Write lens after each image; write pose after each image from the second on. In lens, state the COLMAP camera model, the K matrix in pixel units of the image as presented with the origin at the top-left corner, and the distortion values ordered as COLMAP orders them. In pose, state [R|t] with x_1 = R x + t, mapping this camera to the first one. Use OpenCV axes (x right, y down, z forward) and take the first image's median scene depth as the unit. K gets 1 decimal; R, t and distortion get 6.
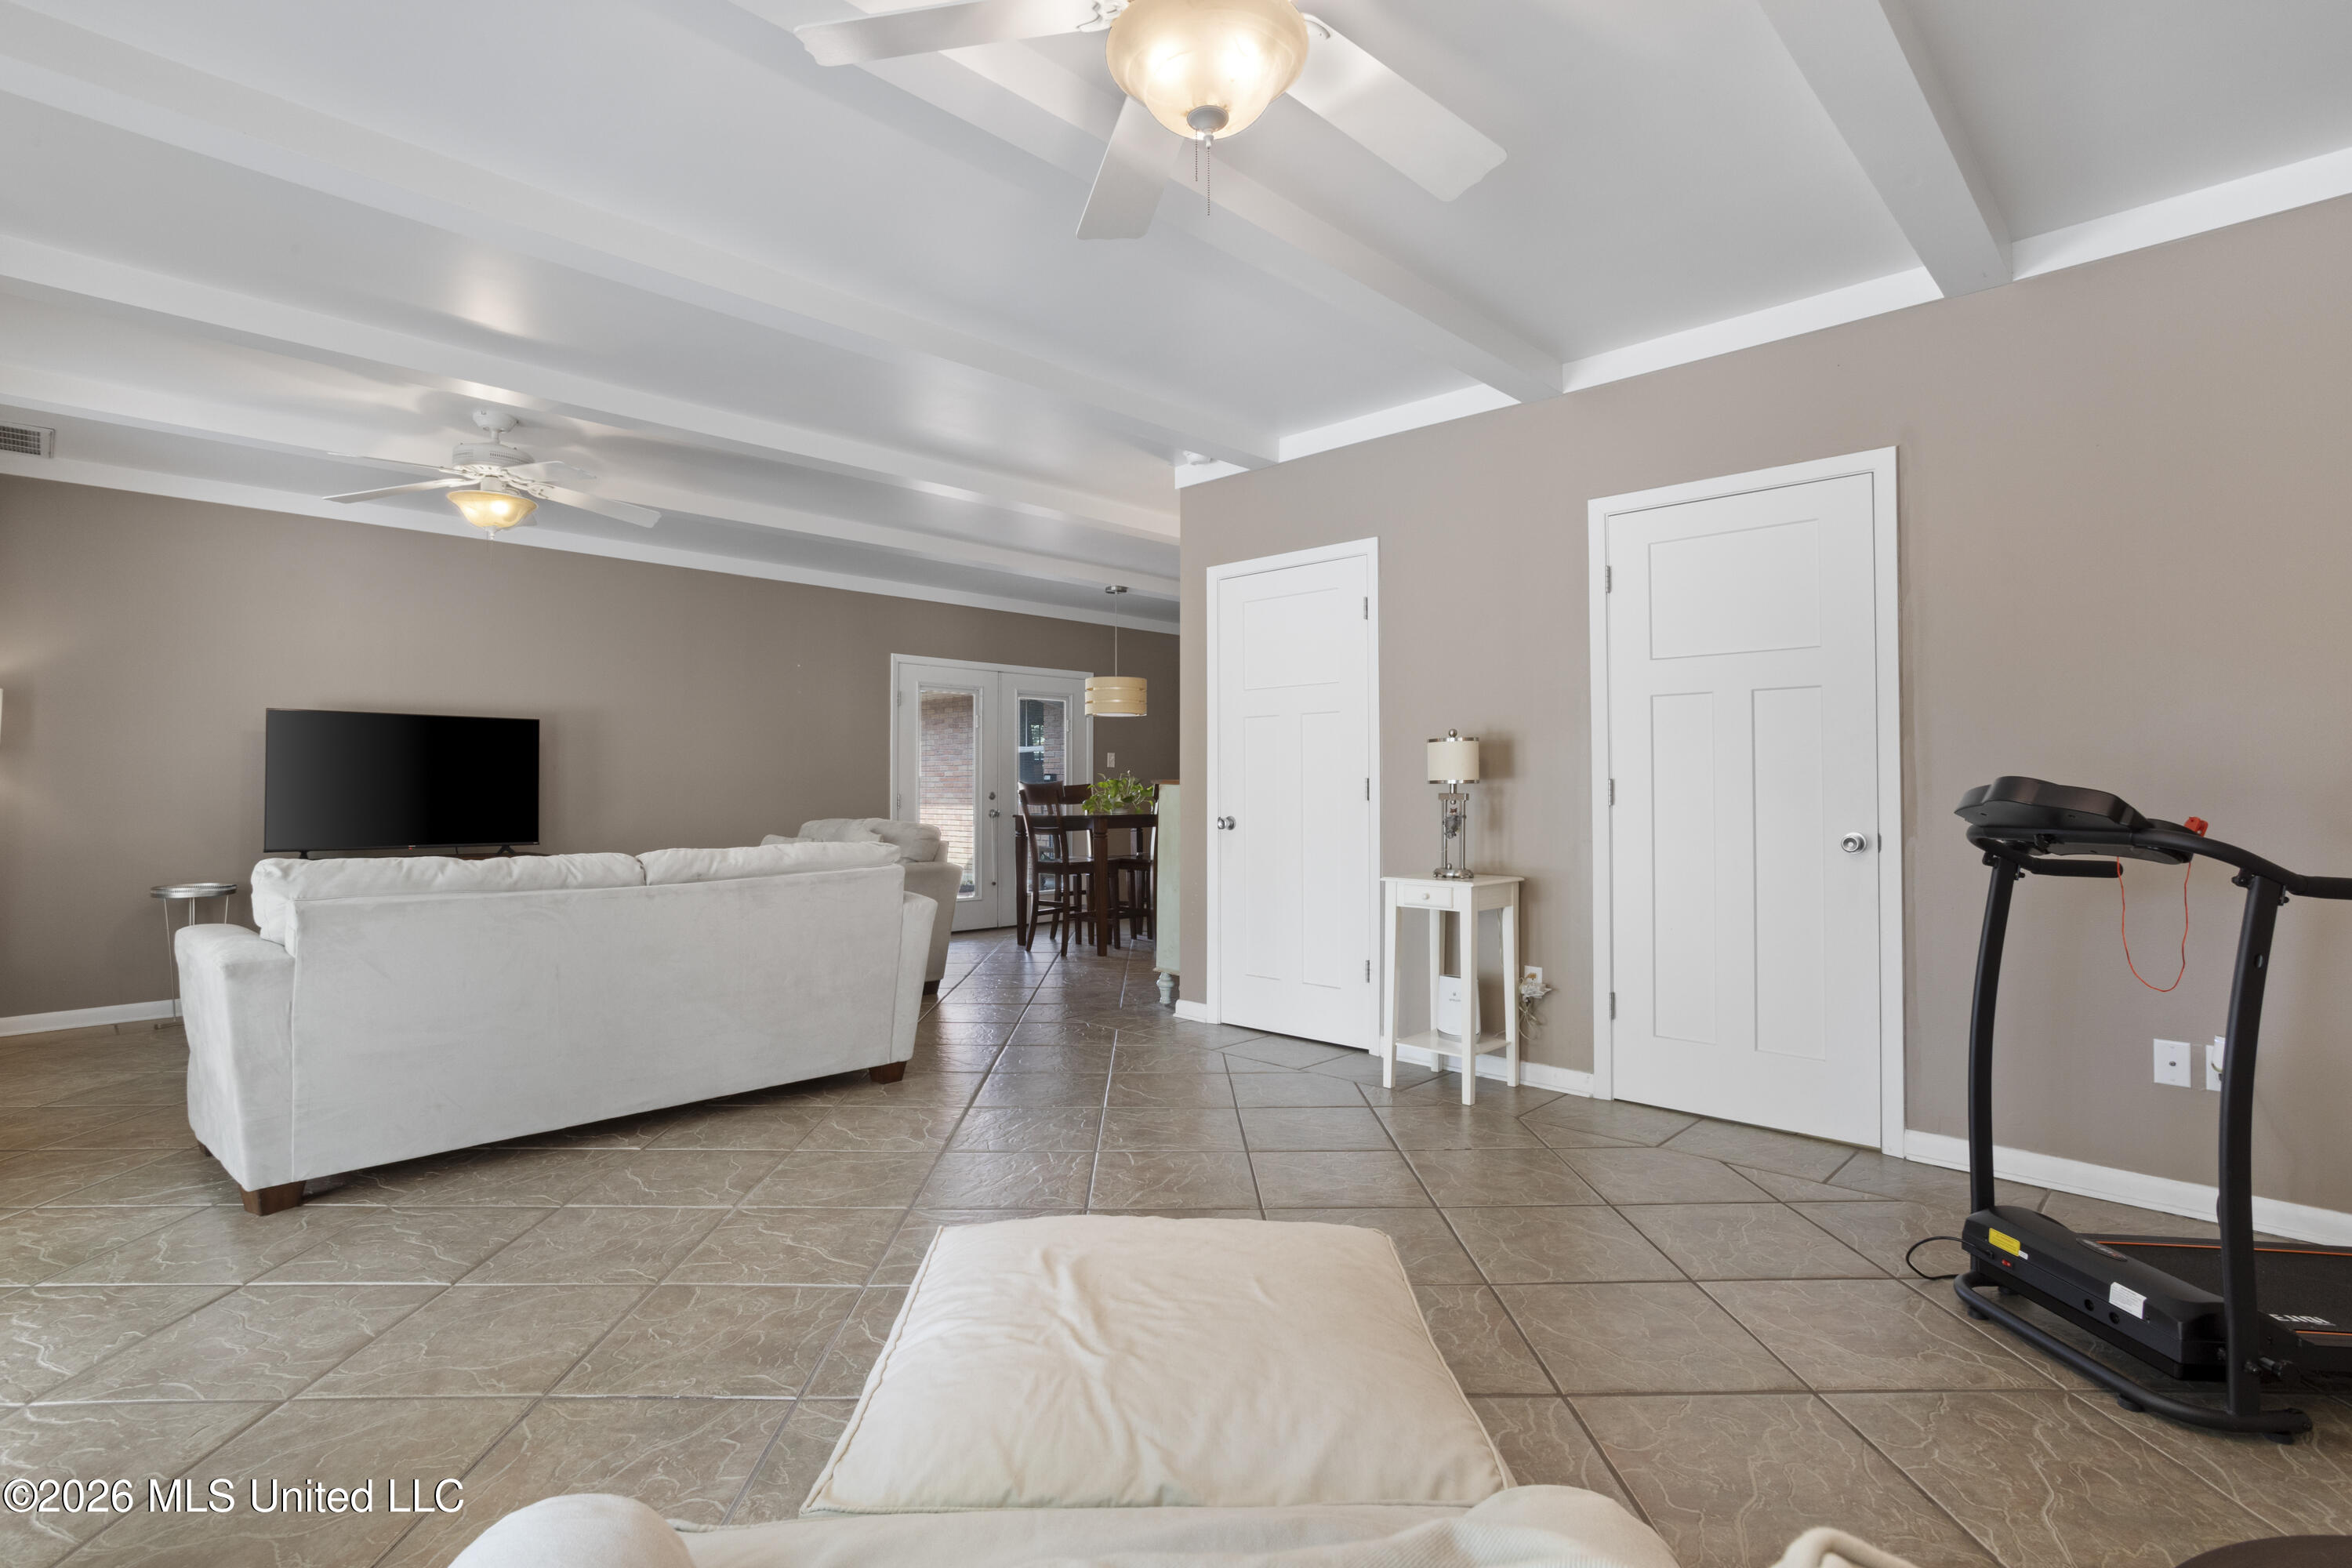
lens RADIAL K [[1138.2, 0, 1176.0], [0, 1138.2, 784.0], [0, 0, 1]] dist [0.000097, -0.000223]
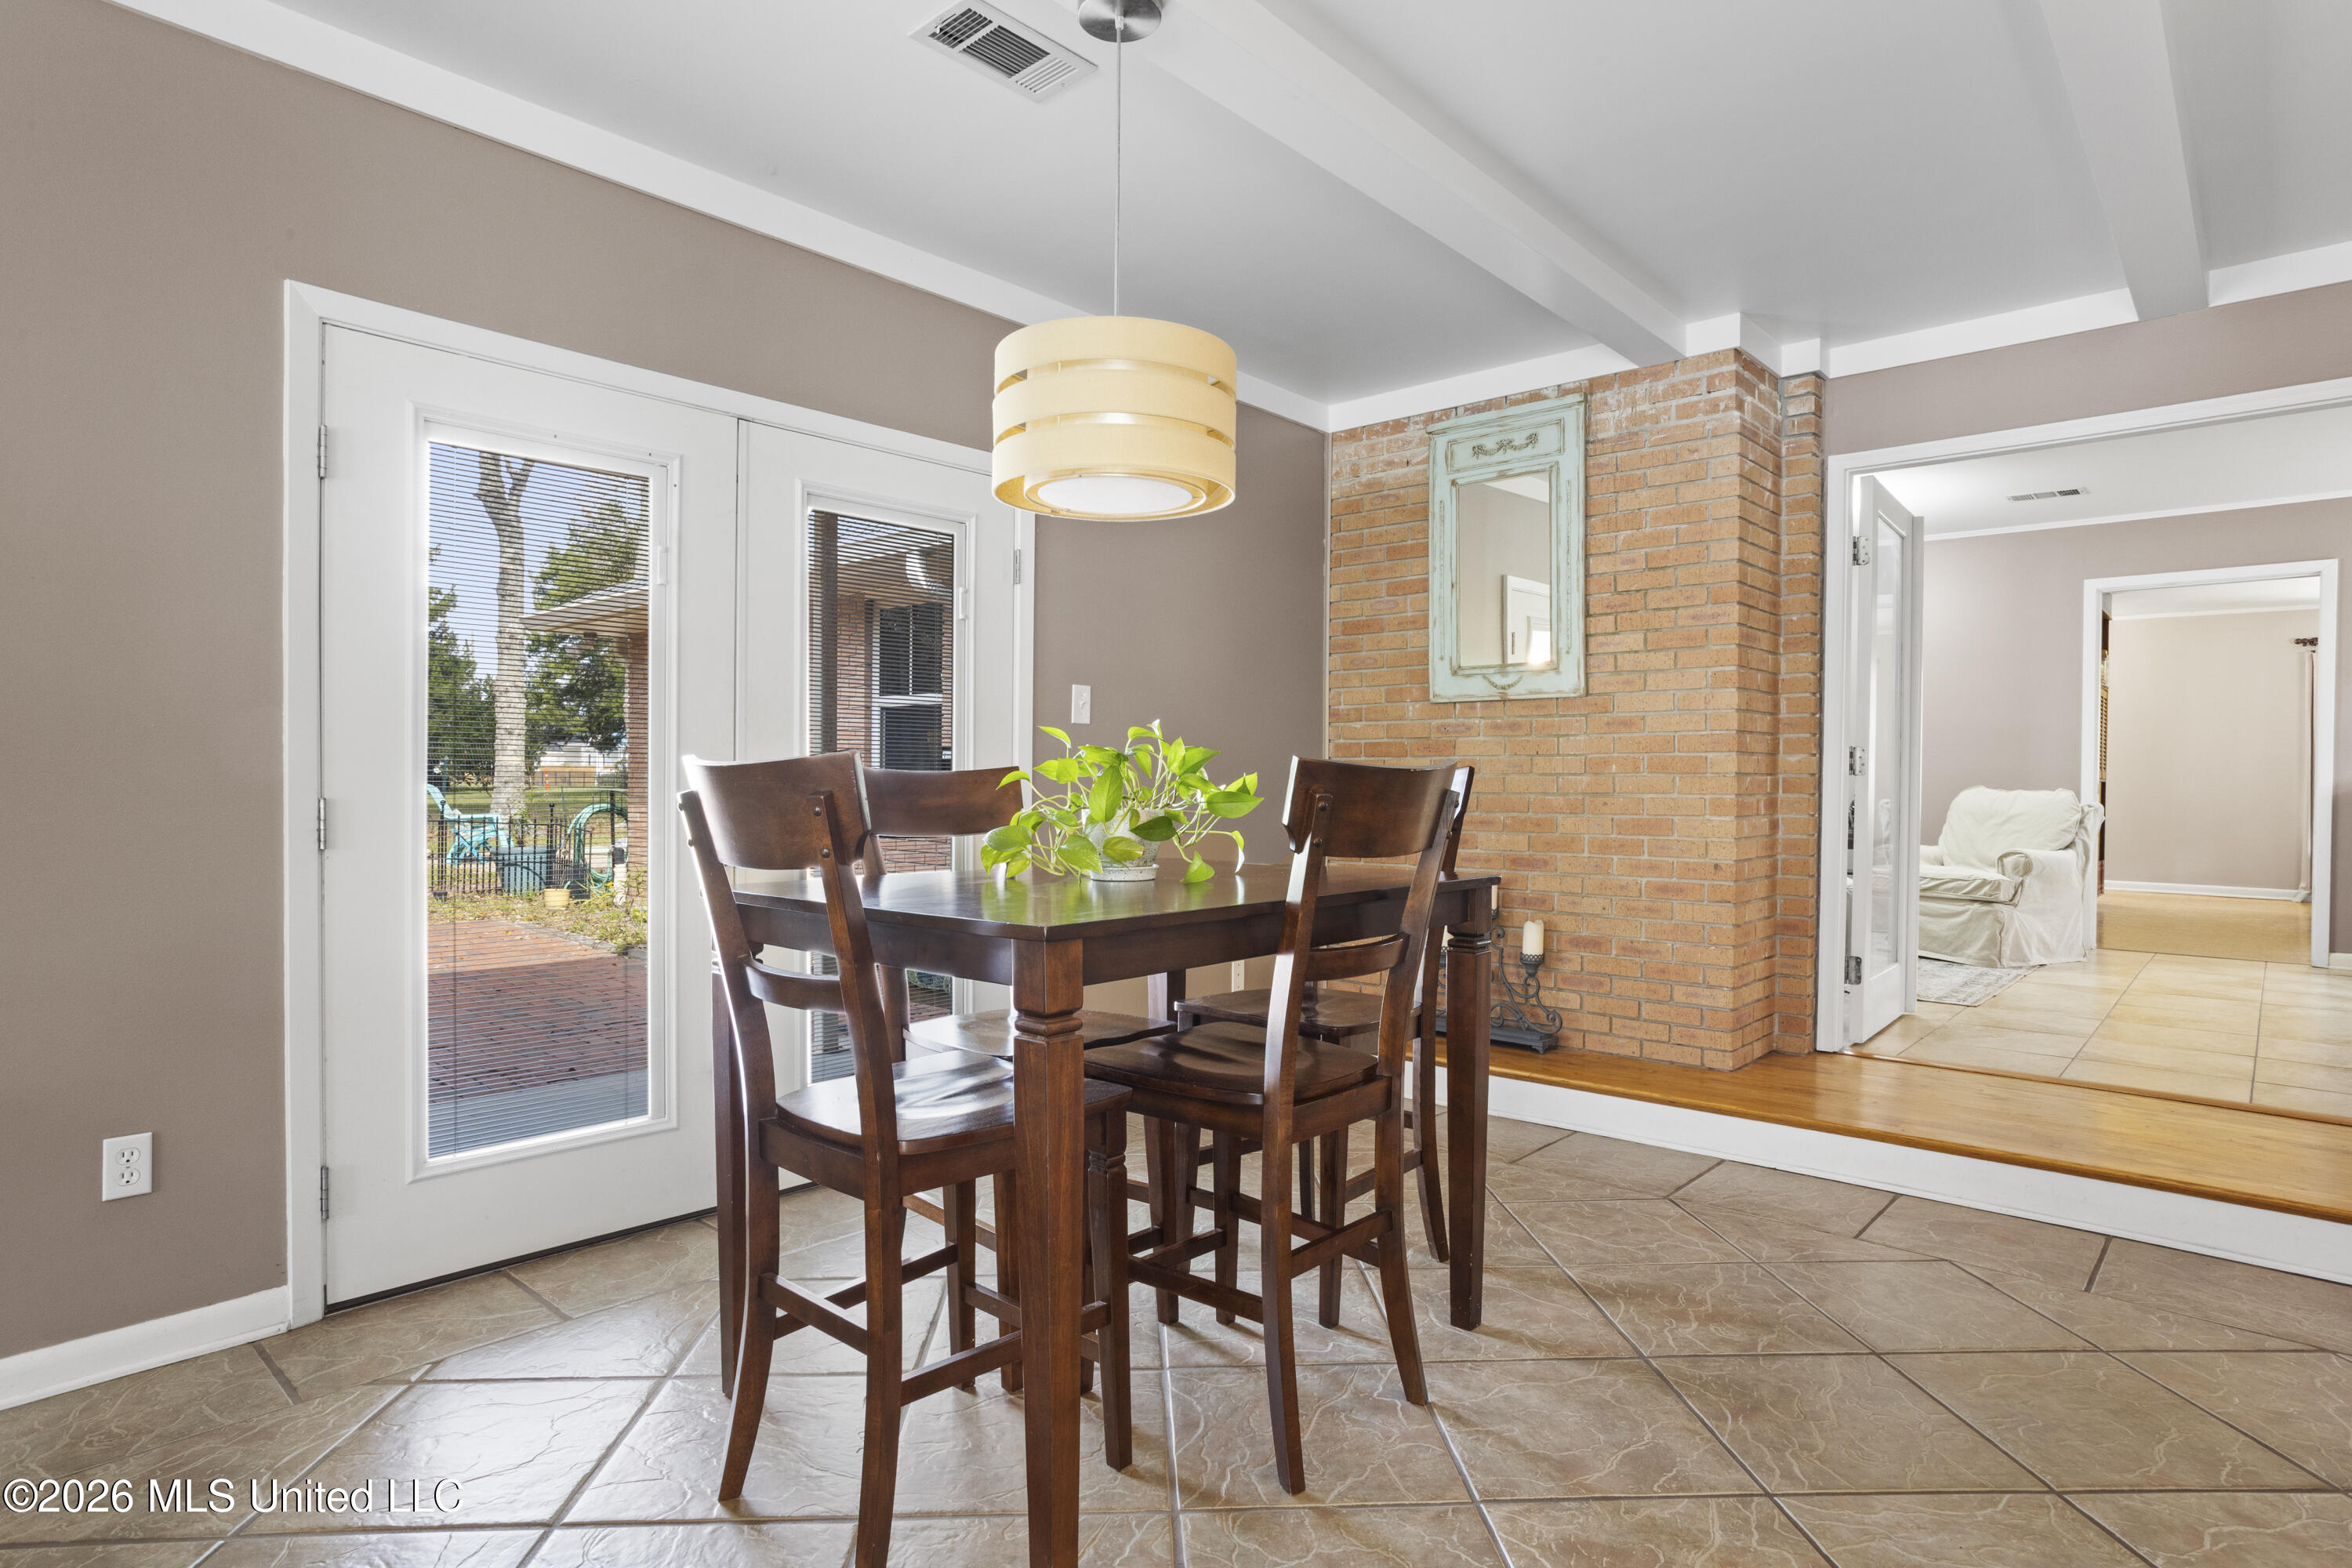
lens RADIAL K [[1254.4, 0, 1176.0], [0, 1254.4, 784.0], [0, 0, 1]] dist [-0.051823, 0.037387]
pose [[0.999136, 0.008637, 0.040652, -0.049513], [-0.008892, 0.999942, 0.006100, 0.001259], [-0.040597, -0.006456, 0.999155, 0.698113]]
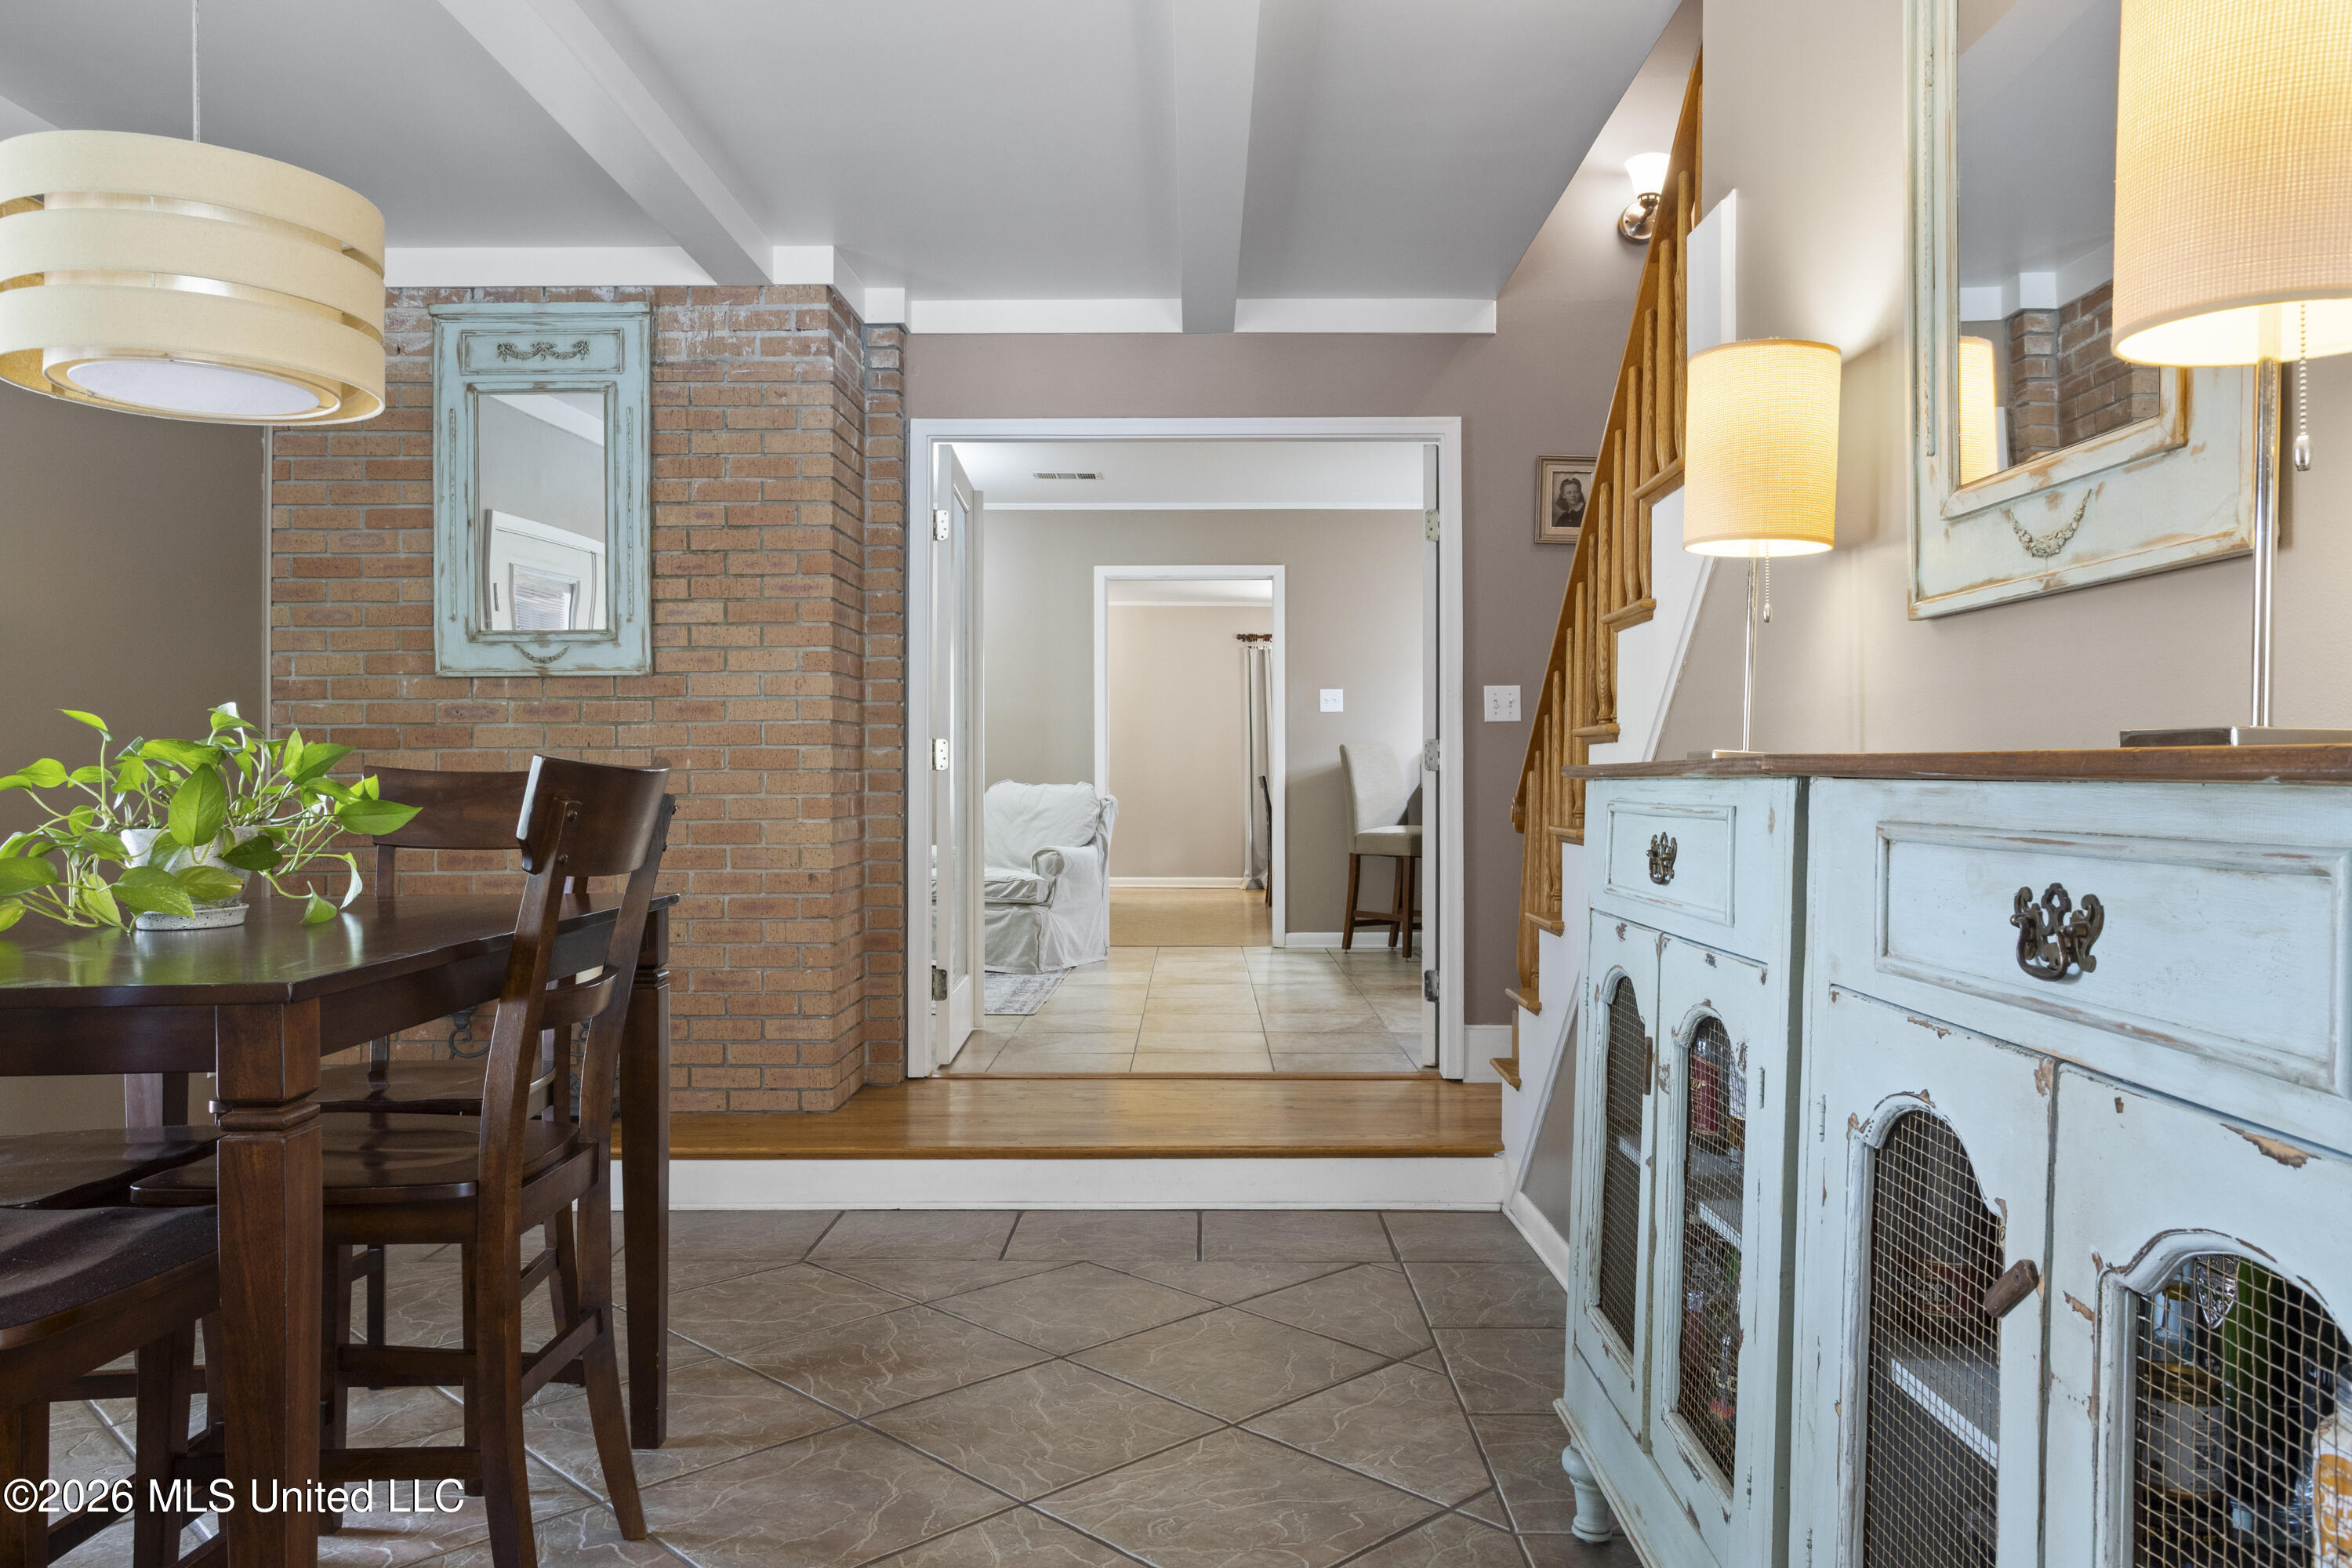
lens RADIAL K [[1673.0, 0, 1179.5], [0, 1673.0, 731.6], [0, 0, 1]] dist [-0.003570, 0.005217]
pose [[0.722106, 0.018276, 0.691541, -0.125849], [0.000330, 0.999642, -0.026763, 0.000545], [-0.691783, 0.019554, 0.721841, 0.677339]]
